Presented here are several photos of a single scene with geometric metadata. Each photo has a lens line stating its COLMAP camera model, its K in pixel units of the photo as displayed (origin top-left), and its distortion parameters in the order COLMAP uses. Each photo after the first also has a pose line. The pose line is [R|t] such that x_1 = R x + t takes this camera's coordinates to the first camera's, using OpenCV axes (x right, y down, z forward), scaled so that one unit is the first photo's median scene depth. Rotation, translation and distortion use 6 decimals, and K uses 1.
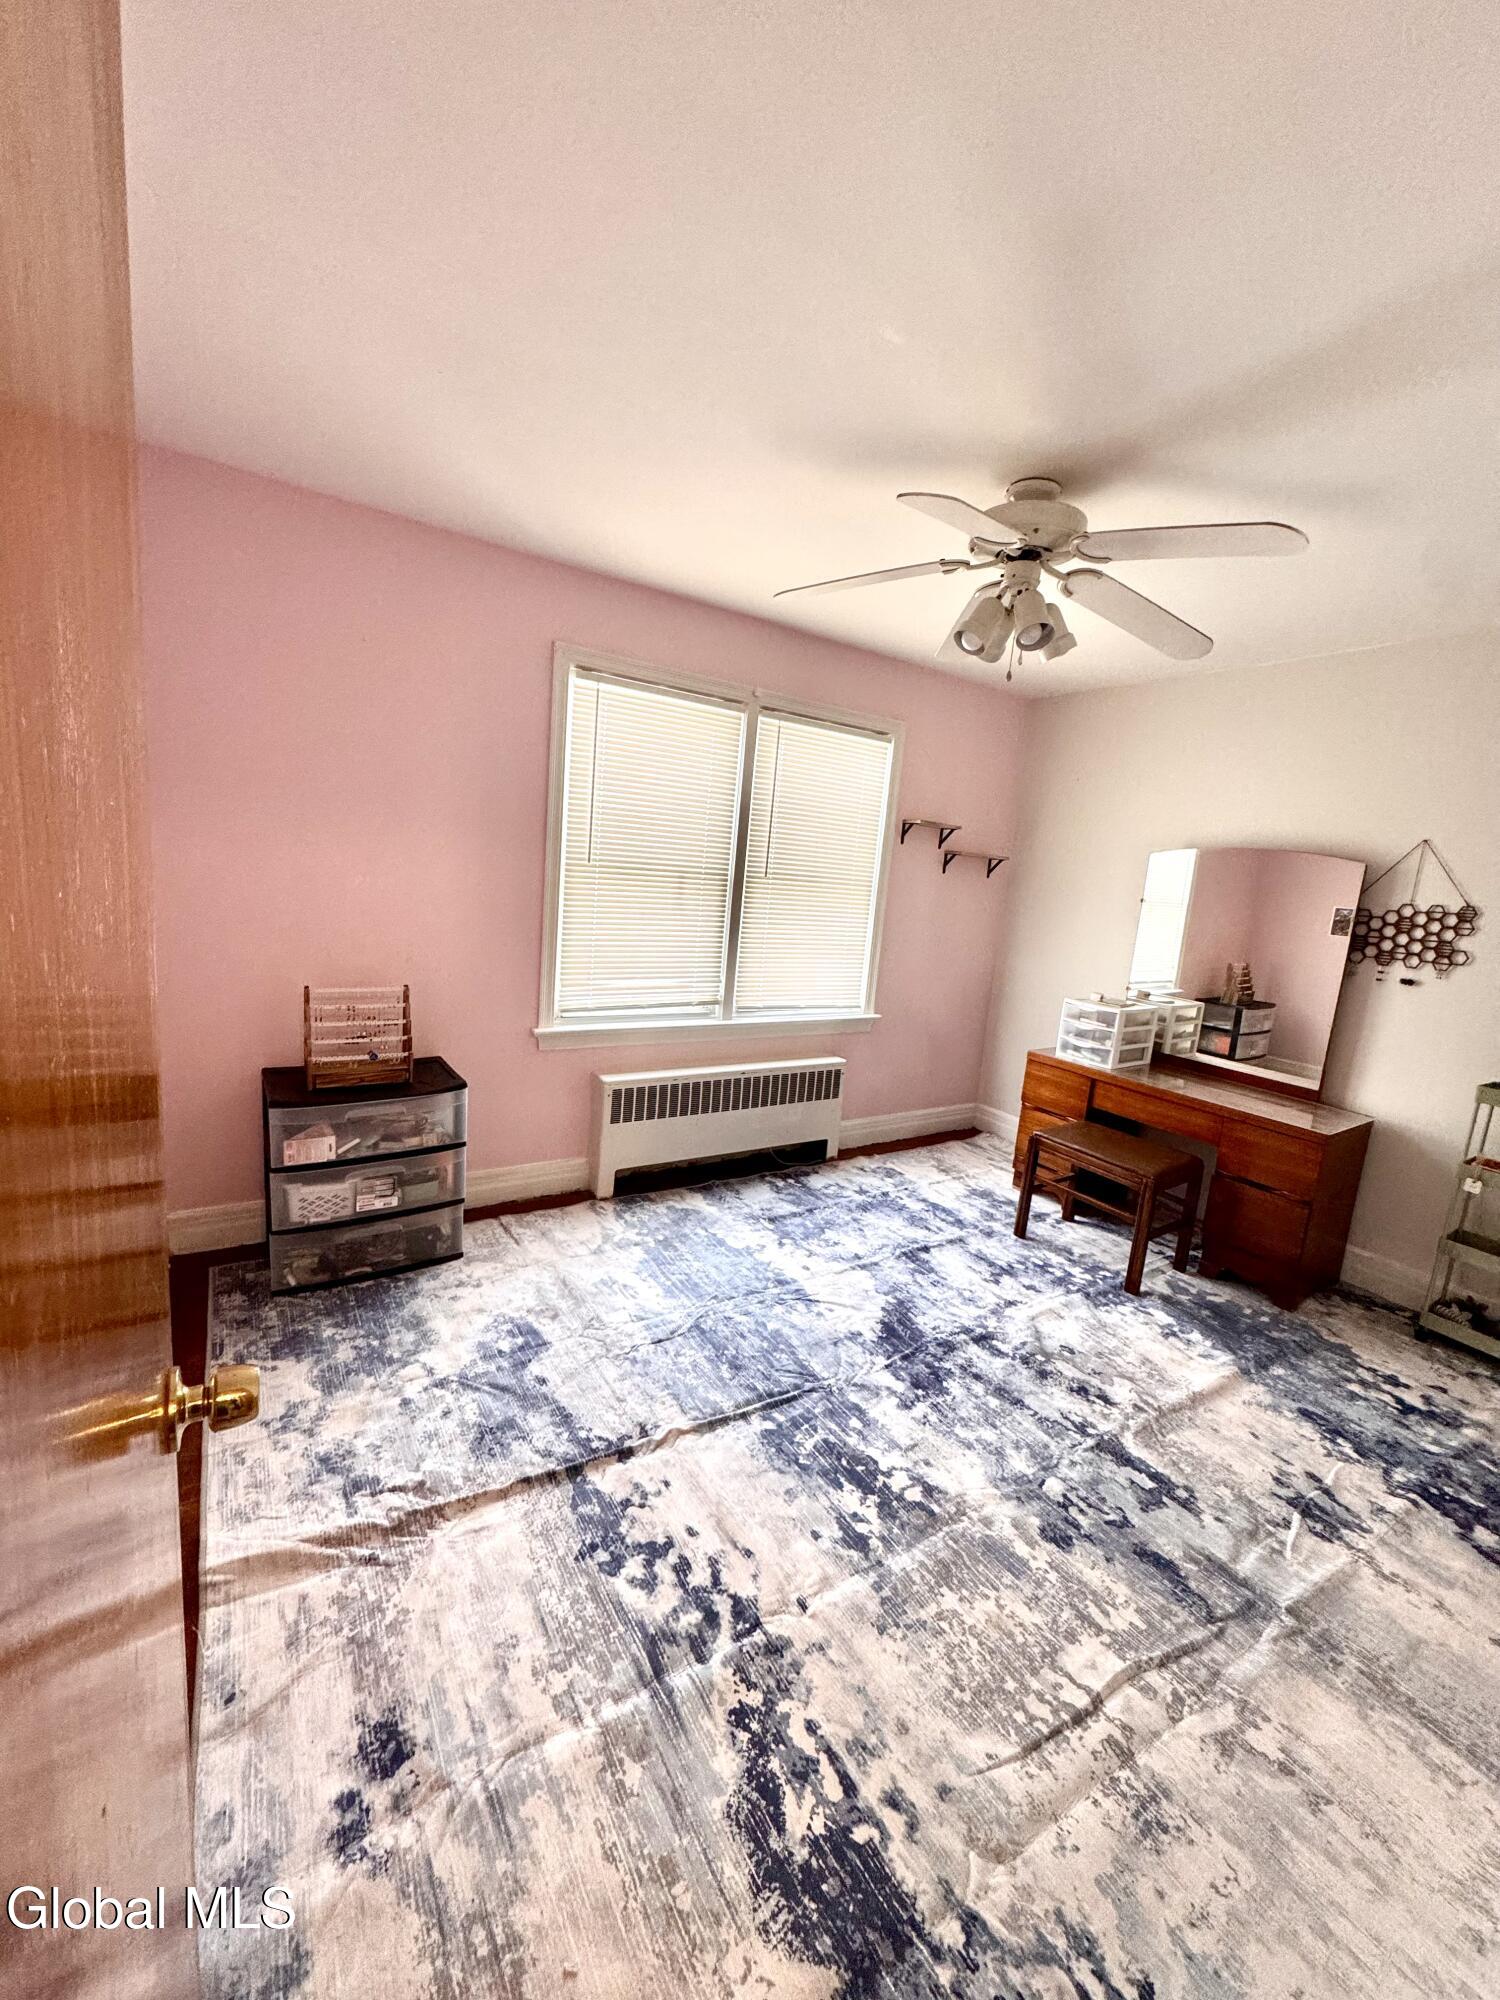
lens RADIAL K [[791.5, 0, 750.0], [0, 791.5, 1000.0], [0, 0, 1]] dist [-0.003571, -0.000614]
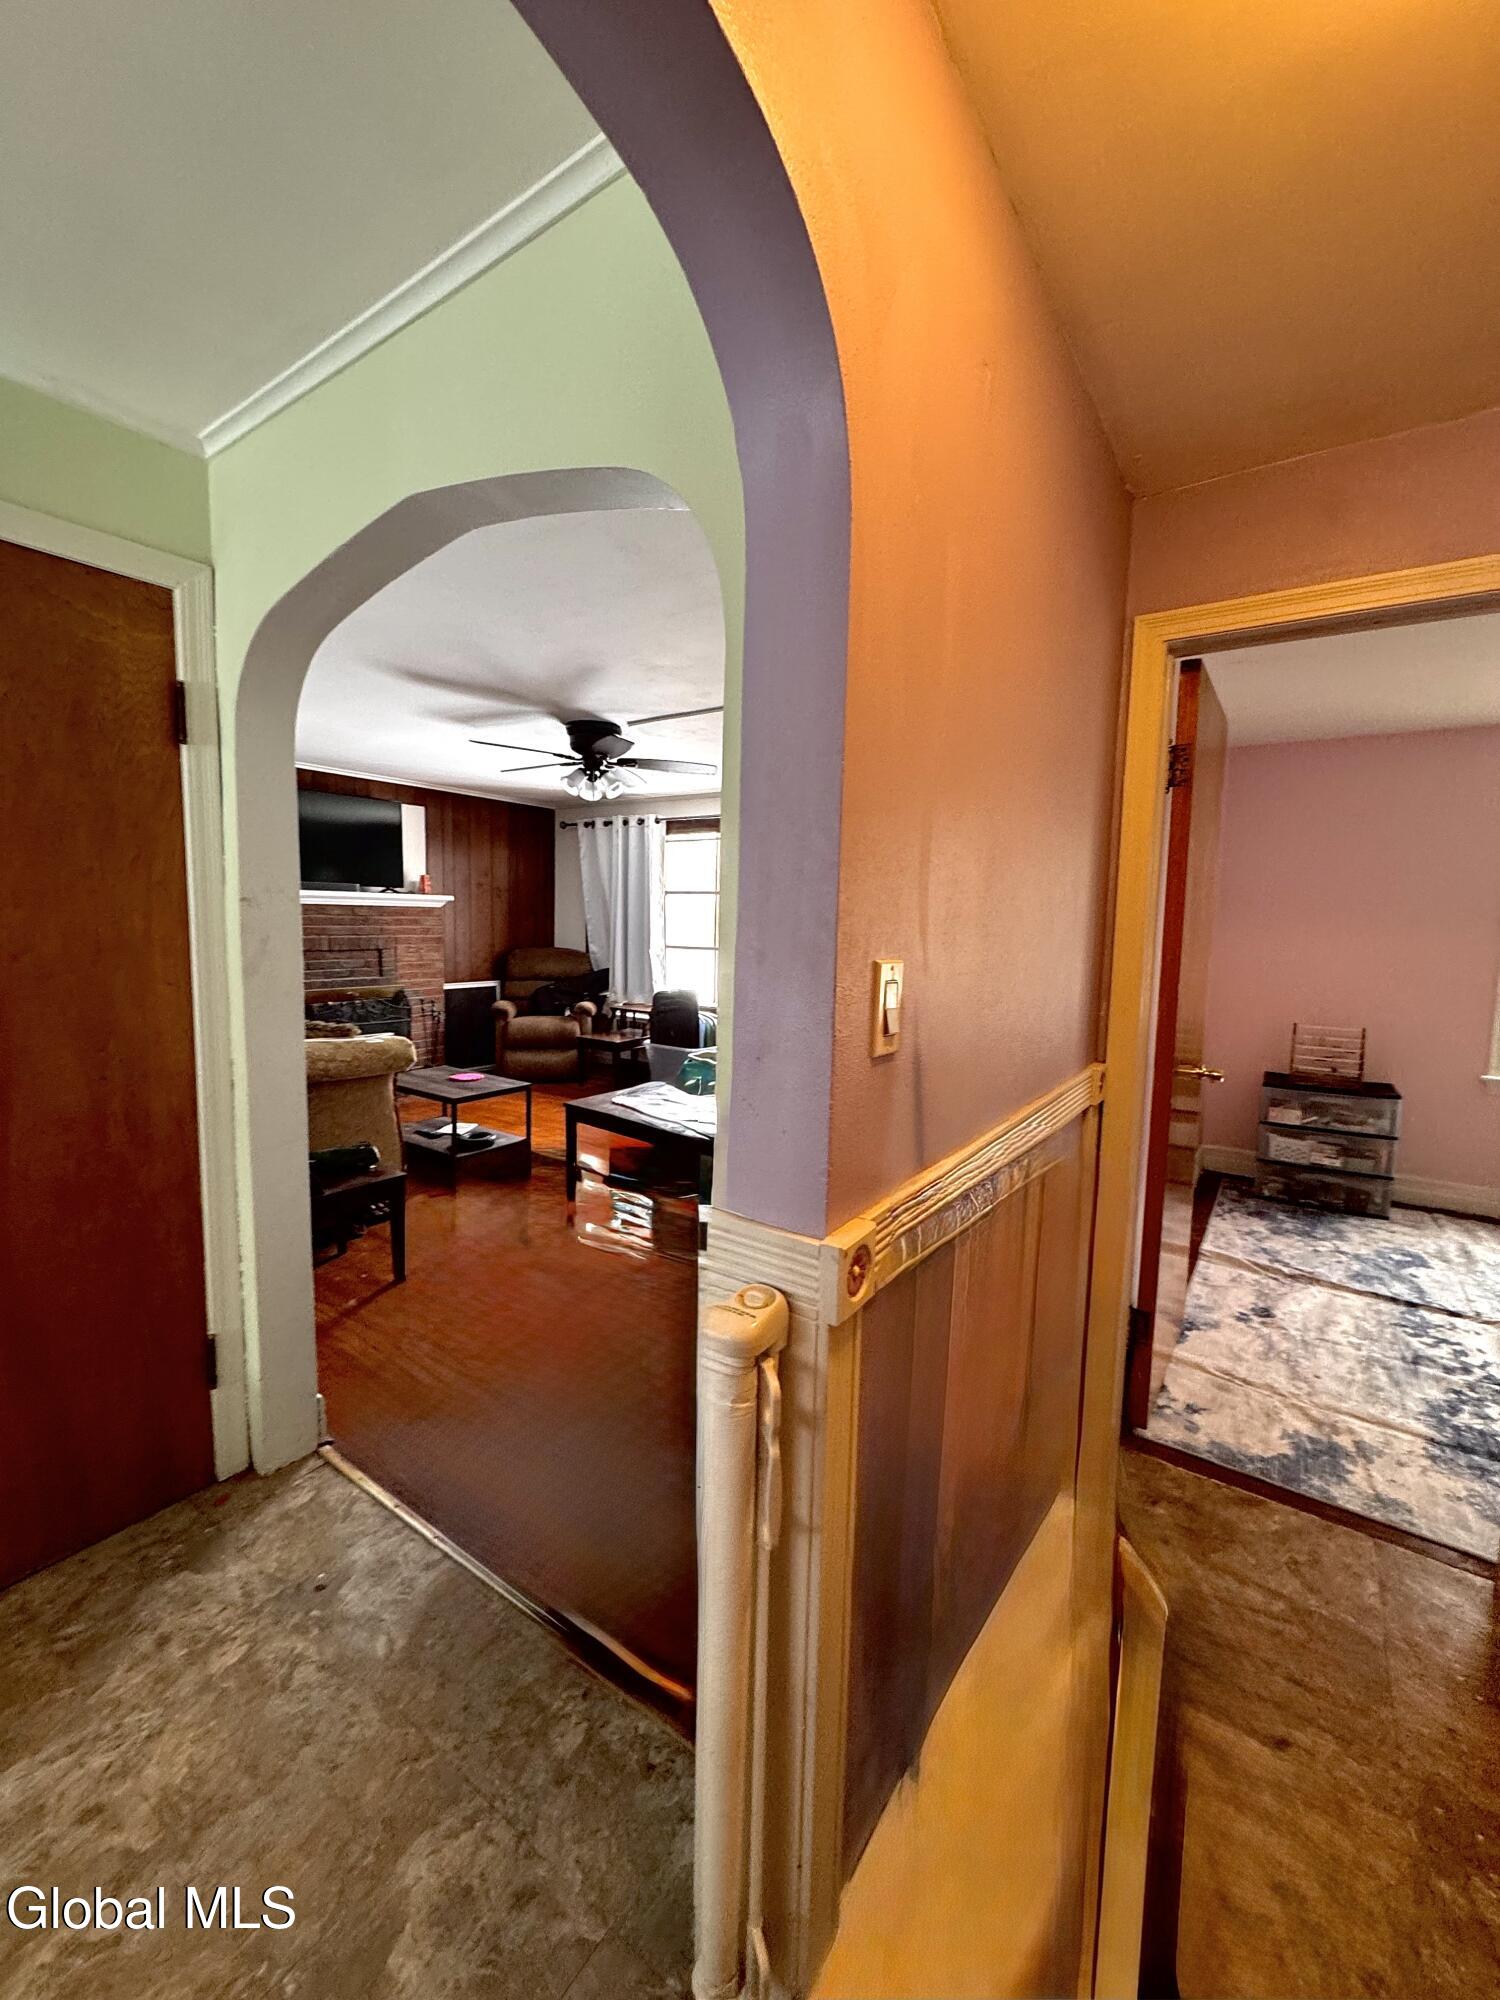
lens RADIAL K [[791.5, 0, 750.0], [0, 791.5, 1000.0], [0, 0, 1]] dist [-0.003571, -0.000614]
pose [[0.378678, 0.016050, -0.925389, 0.703625], [-0.143402, 0.988793, -0.041532, 0.213082], [0.914352, 0.148430, 0.376736, -0.895092]]
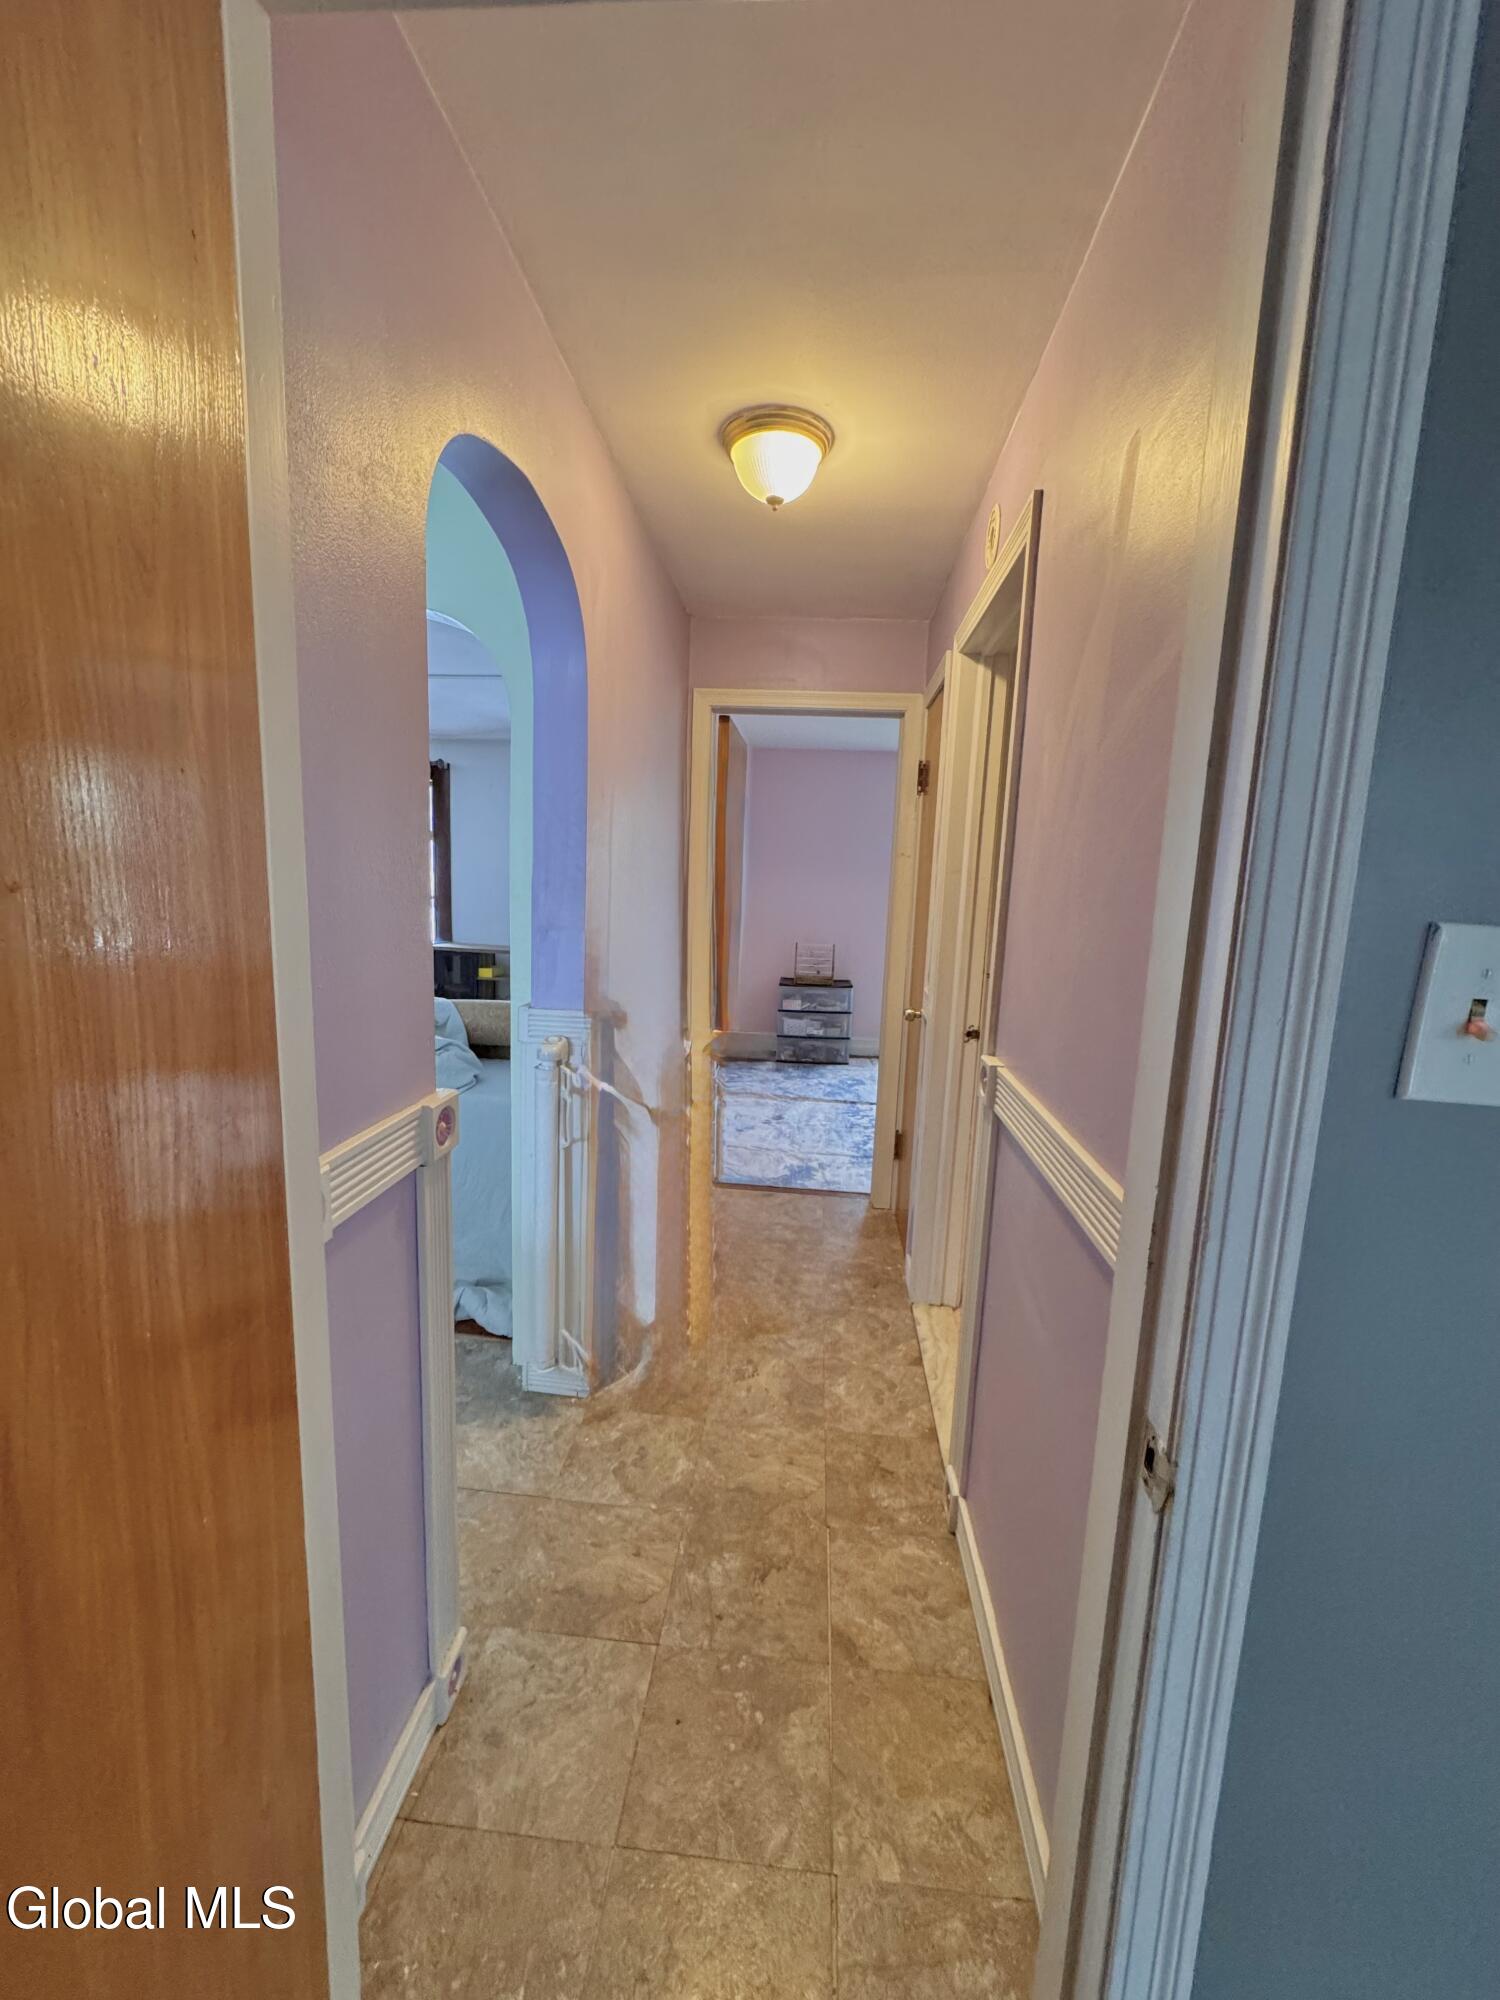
lens RADIAL K [[791.5, 0, 750.0], [0, 791.5, 1000.0], [0, 0, 1]] dist [-0.003571, -0.000614]
pose [[0.789567, 0.037238, -0.612534, 1.083725], [-0.075289, 0.996495, -0.036468, 0.333259], [0.609028, 0.074910, 0.789603, -1.325736]]
